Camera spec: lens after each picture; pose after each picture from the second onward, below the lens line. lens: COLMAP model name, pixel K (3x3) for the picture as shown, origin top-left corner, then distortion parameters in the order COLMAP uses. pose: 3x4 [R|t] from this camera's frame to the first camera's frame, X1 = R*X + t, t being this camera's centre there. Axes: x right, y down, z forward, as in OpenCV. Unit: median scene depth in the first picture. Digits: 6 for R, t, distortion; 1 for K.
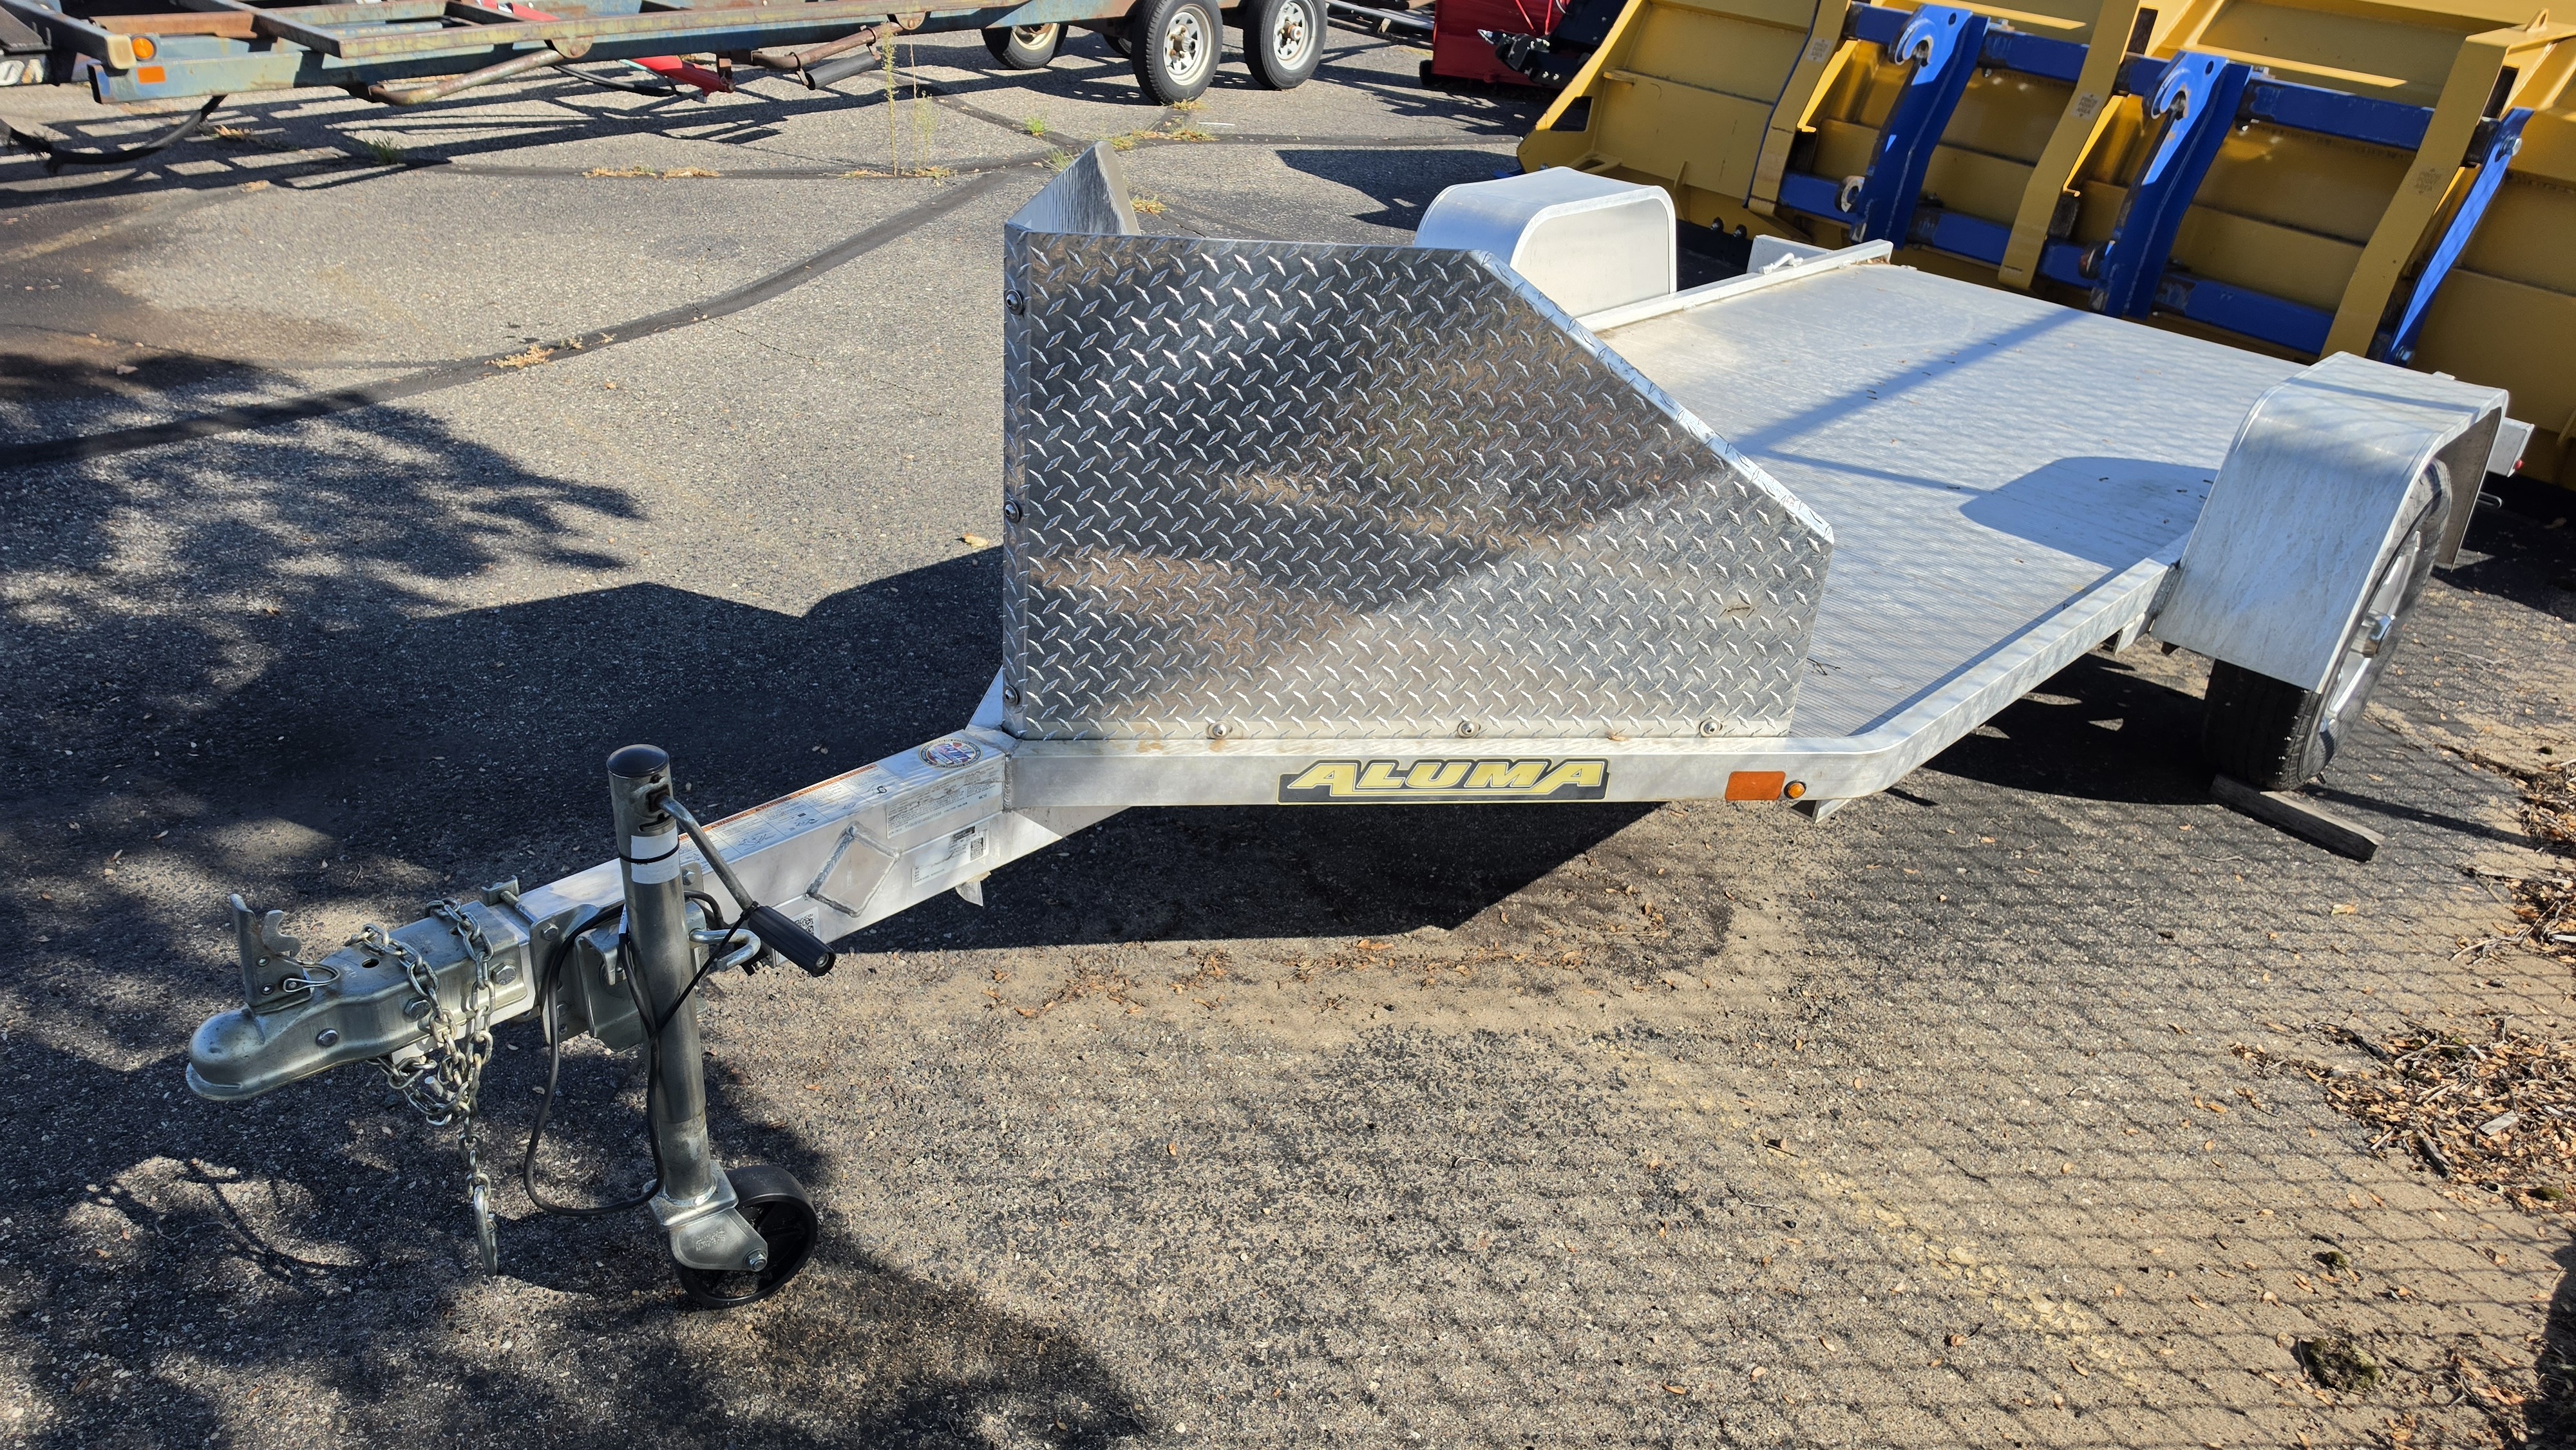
lens RADIAL K [[1766.8, 0, 1270.3], [0, 1766.8, 715.7], [0, 0, 1]] dist [0.040893, -0.041900]
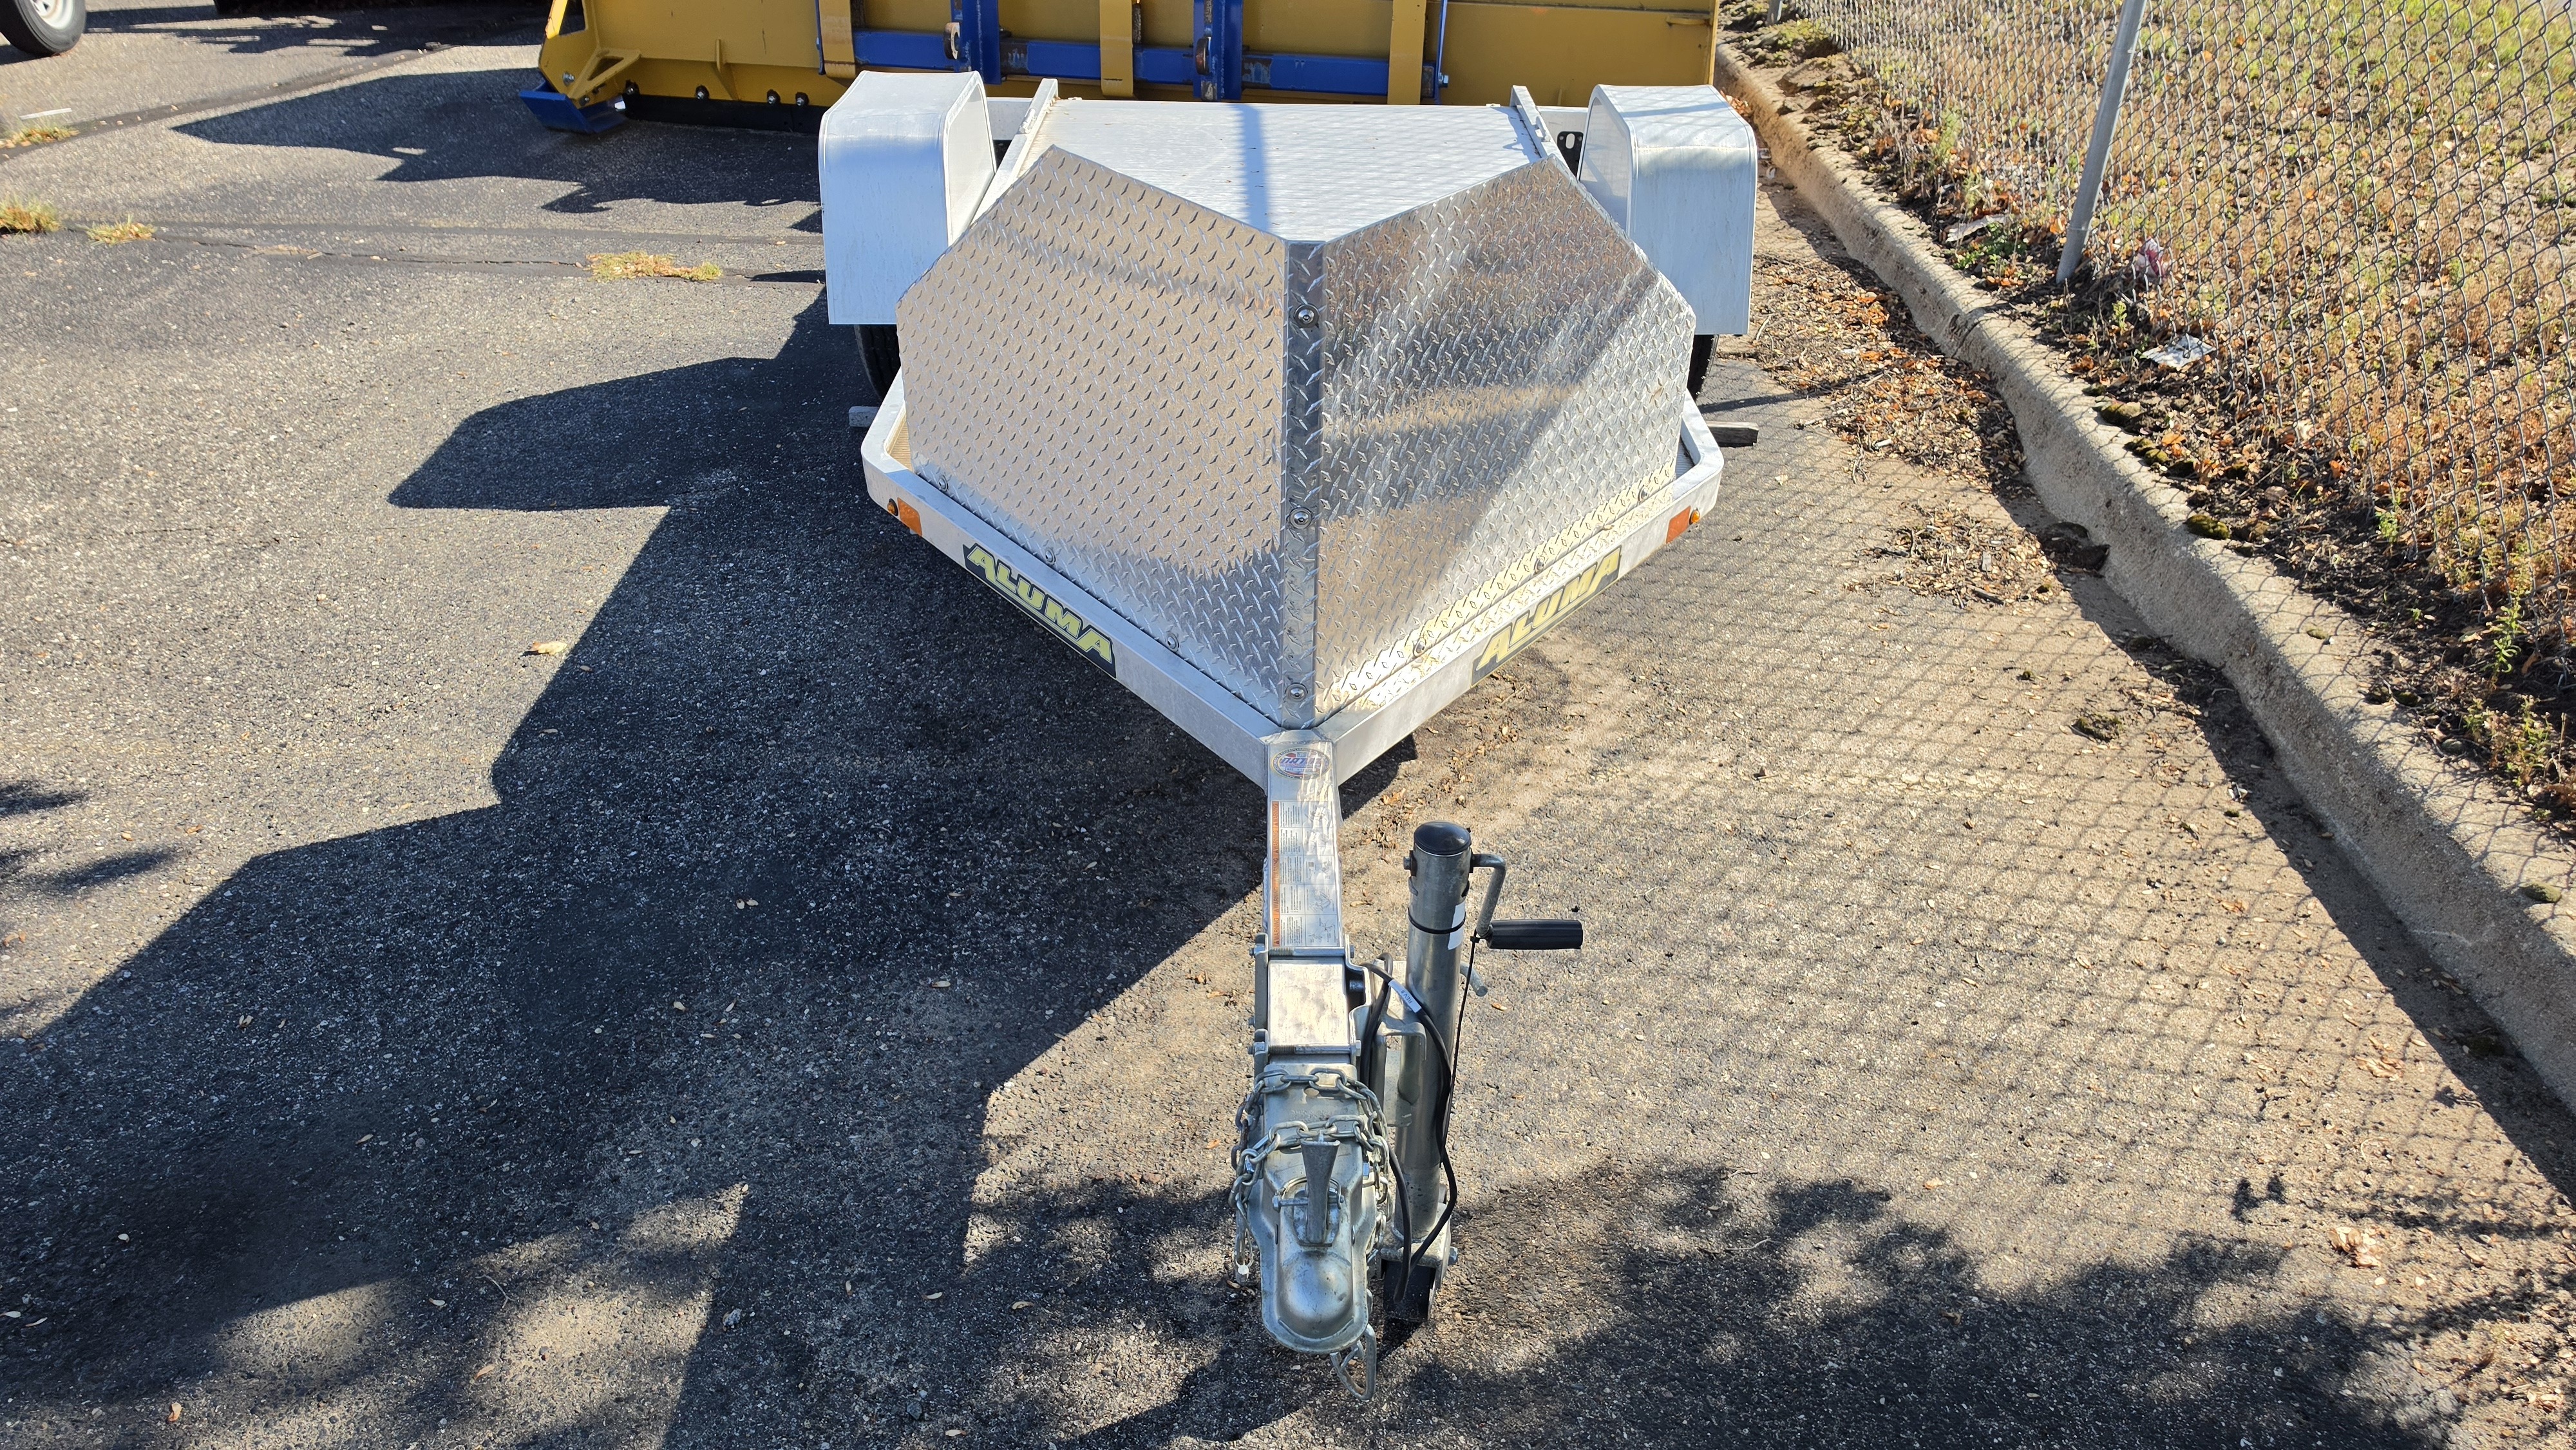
lens RADIAL K [[1766.8, 0, 1291.7], [0, 1766.8, 717.9], [0, 0, 1]] dist [0.040893, -0.041900]
pose [[0.713696, -0.418941, 0.561362, -0.463287], [0.363974, 0.906539, 0.213800, -0.138280], [-0.598466, 0.051733, 0.799476, 0.111667]]
